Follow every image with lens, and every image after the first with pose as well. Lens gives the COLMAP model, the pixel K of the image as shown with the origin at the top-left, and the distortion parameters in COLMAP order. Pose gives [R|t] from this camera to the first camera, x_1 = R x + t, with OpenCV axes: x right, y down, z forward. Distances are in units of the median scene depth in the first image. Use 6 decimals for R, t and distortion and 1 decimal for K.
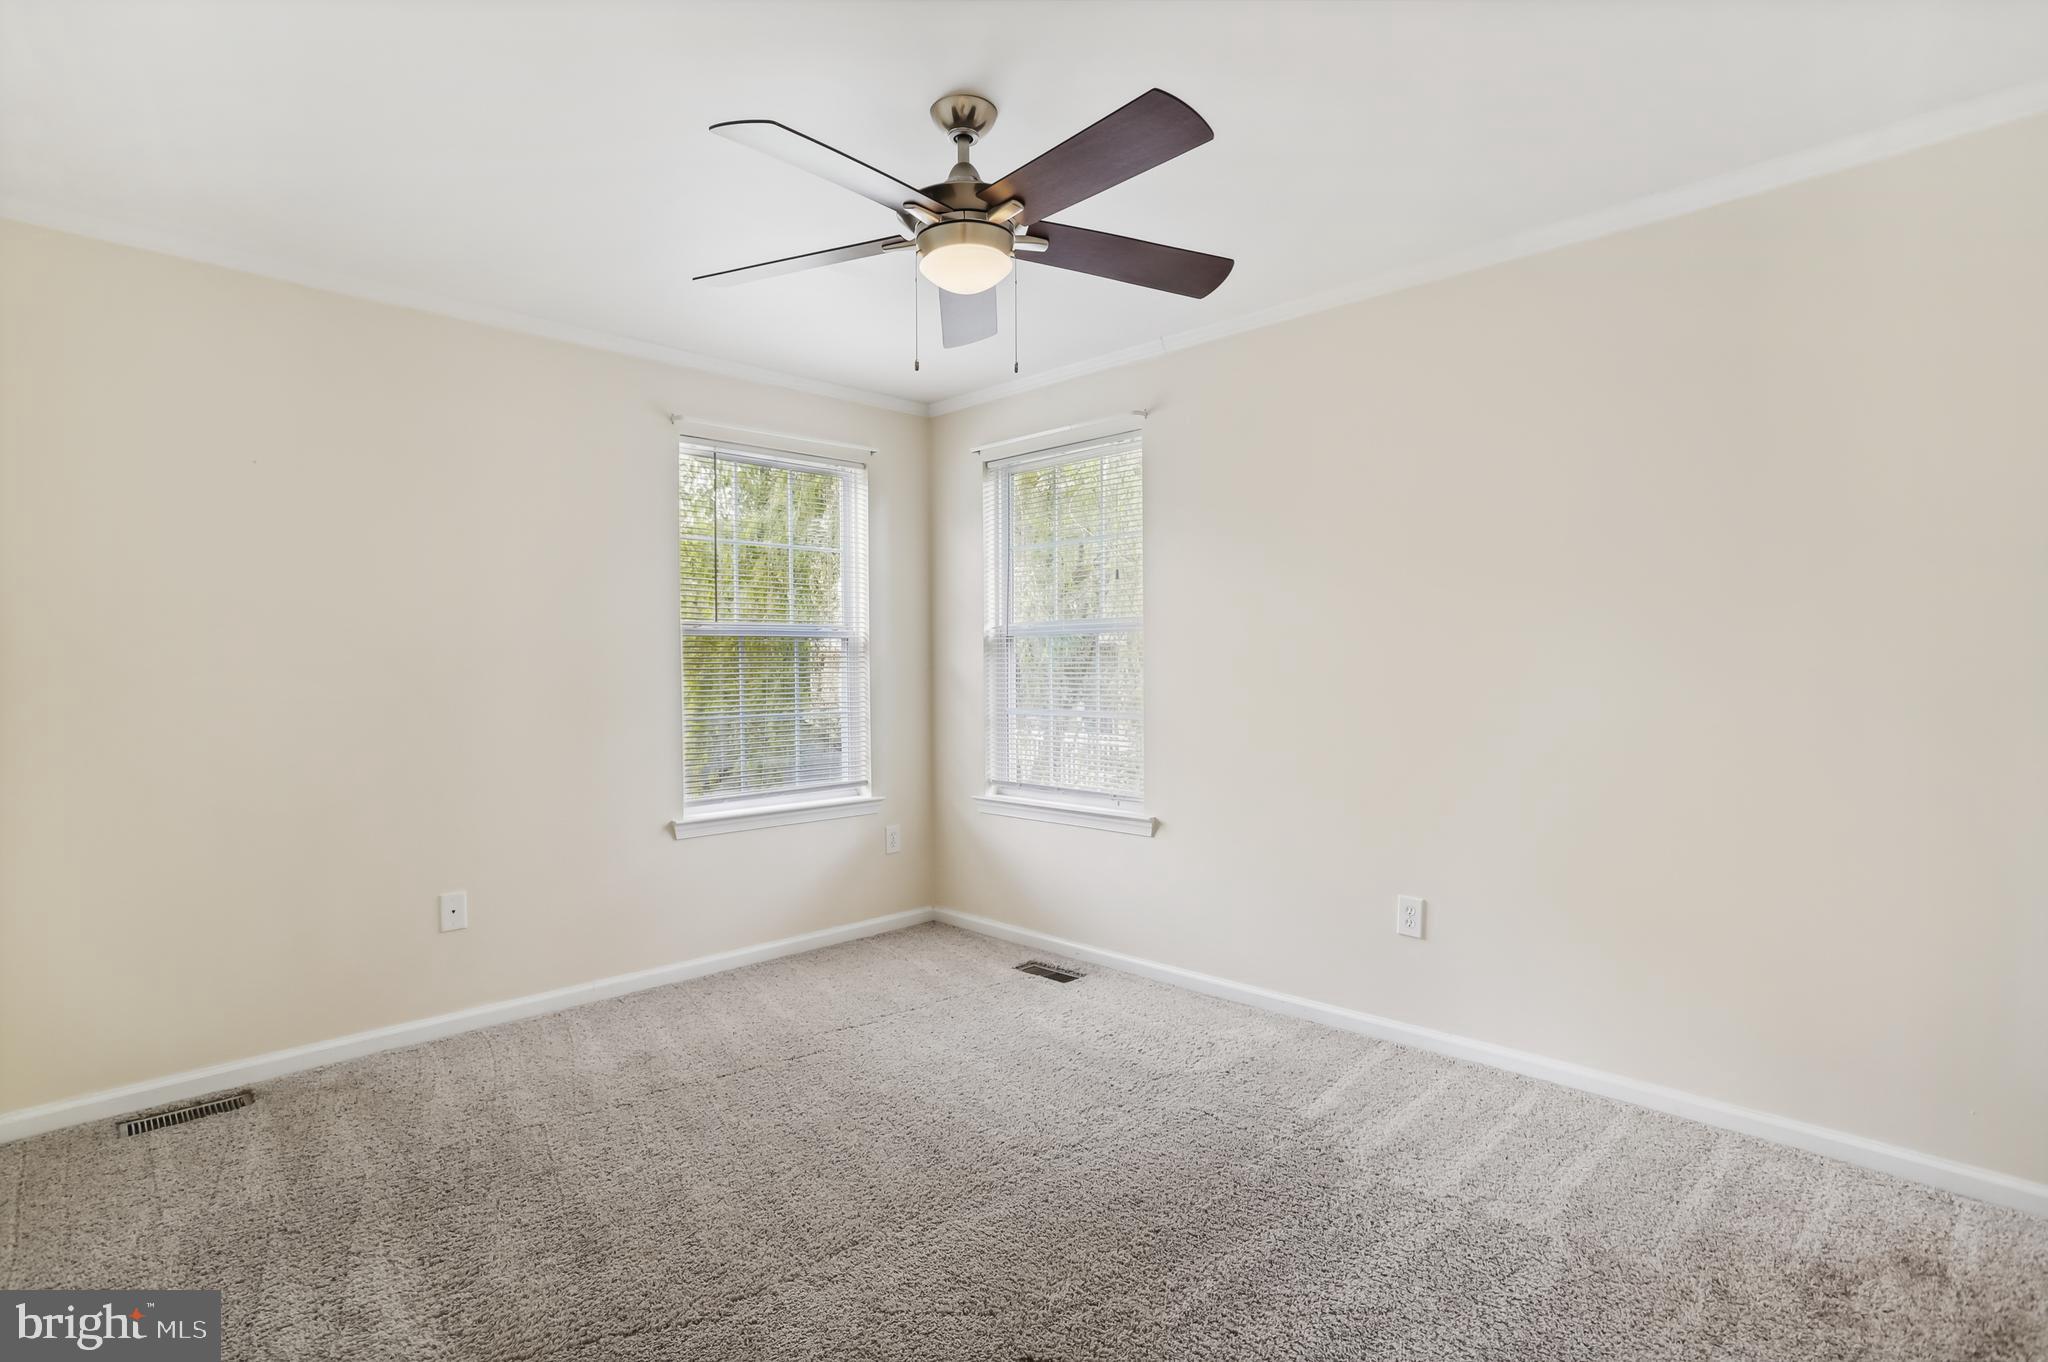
lens RADIAL K [[1026.8, 0, 1017.5], [0, 1026.8, 664.8], [0, 0, 1]] dist [-0.072237, 0.034558]
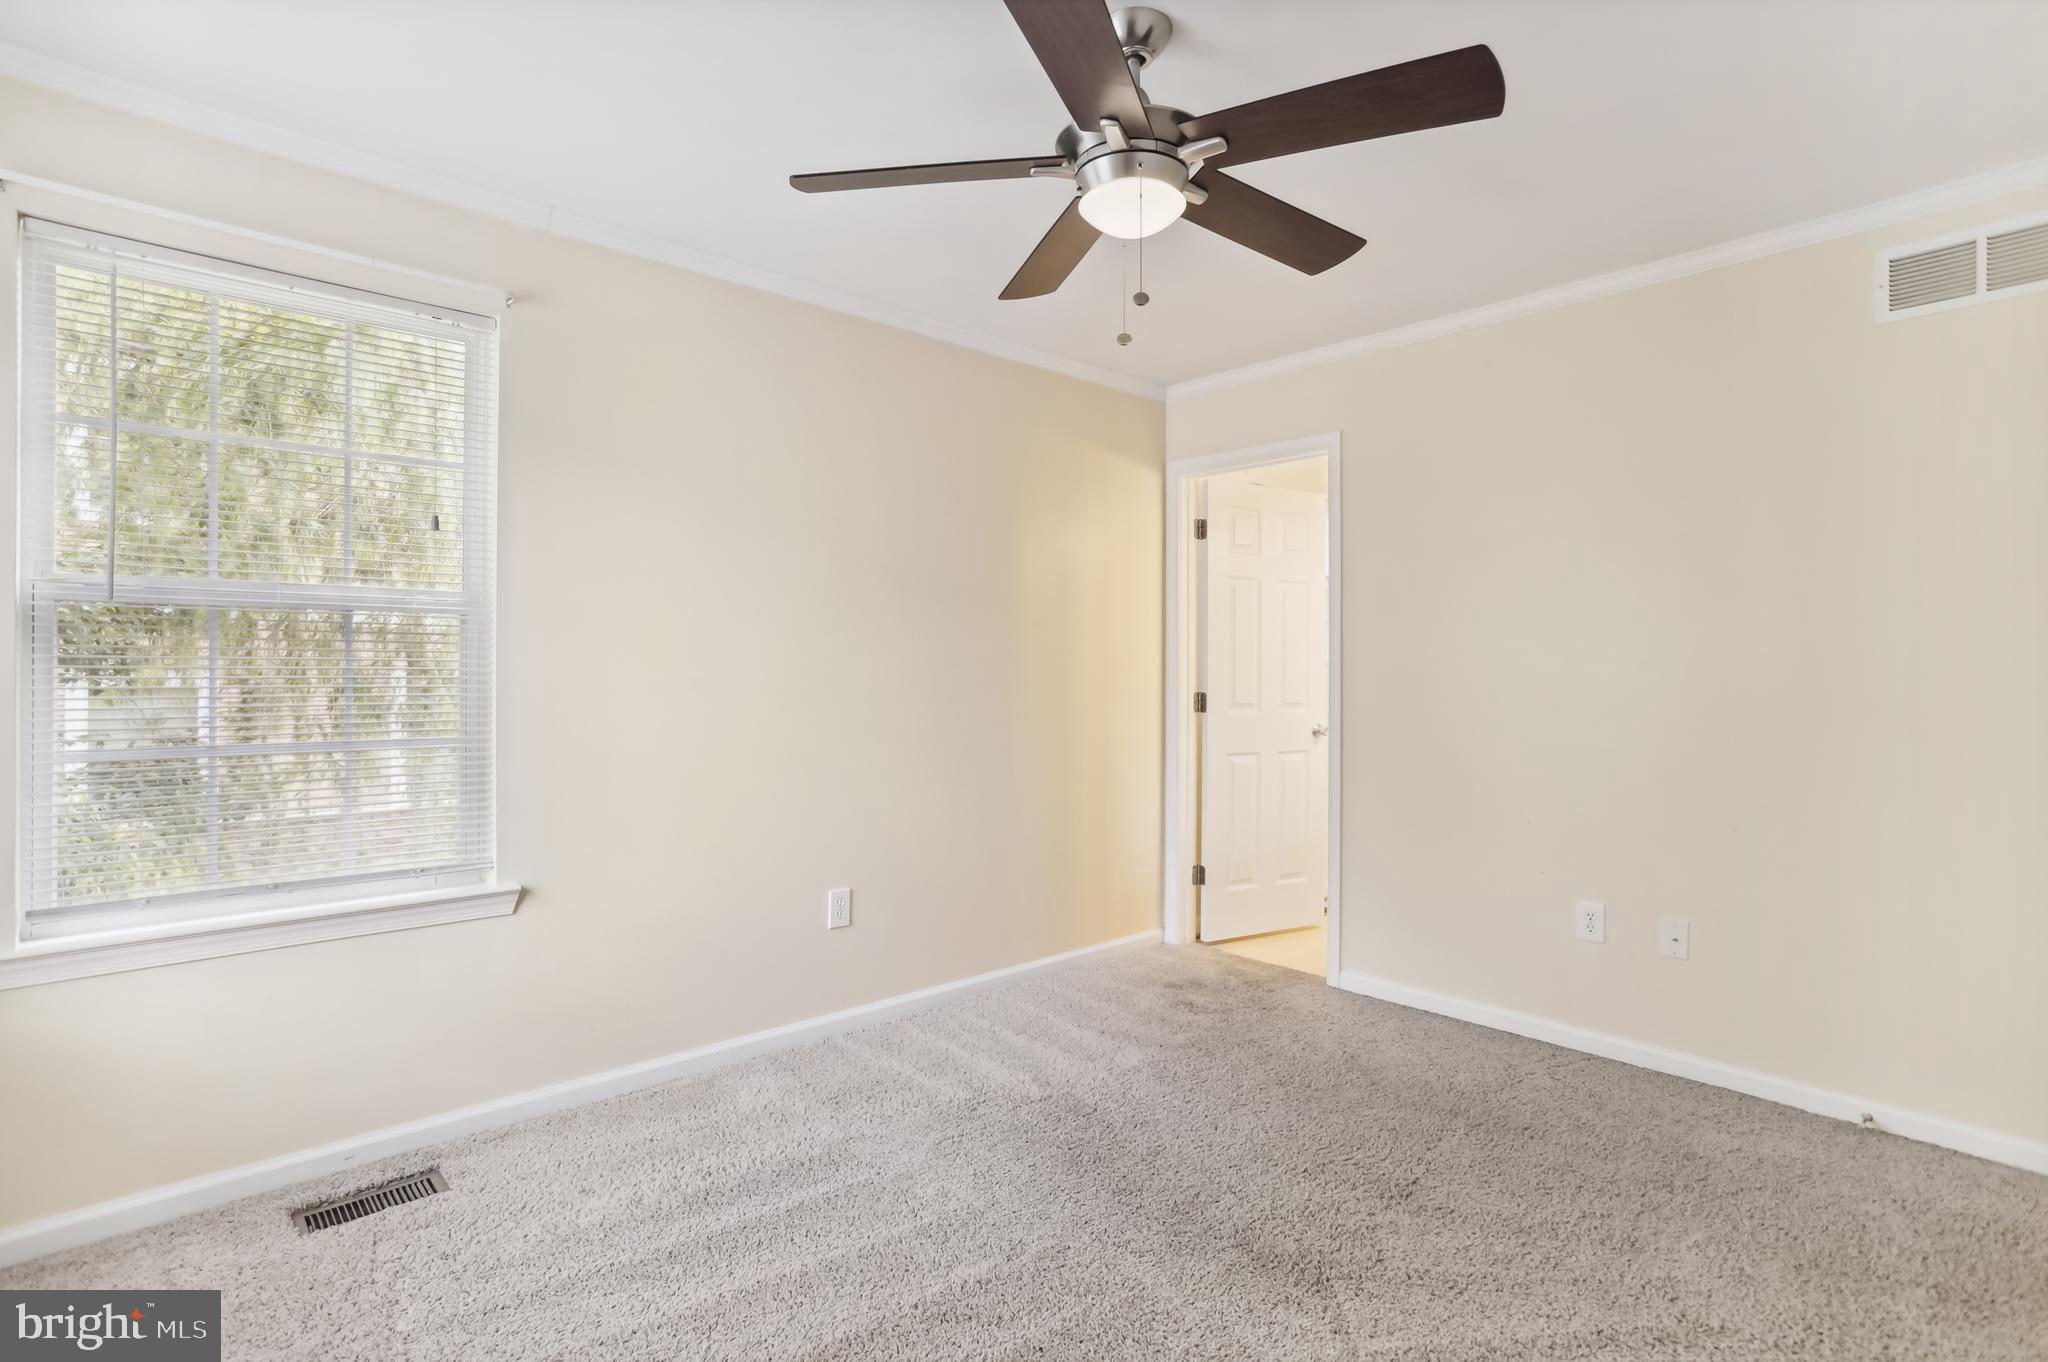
lens RADIAL K [[1026.8, 0, 1017.5], [0, 1026.8, 664.8], [0, 0, 1]] dist [-0.072237, 0.034558]
pose [[0.008021, 0.010022, 0.999918, -0.676385], [-0.006060, 0.999932, -0.009974, 0.005451], [-0.999949, -0.005979, 0.008081, 0.813208]]
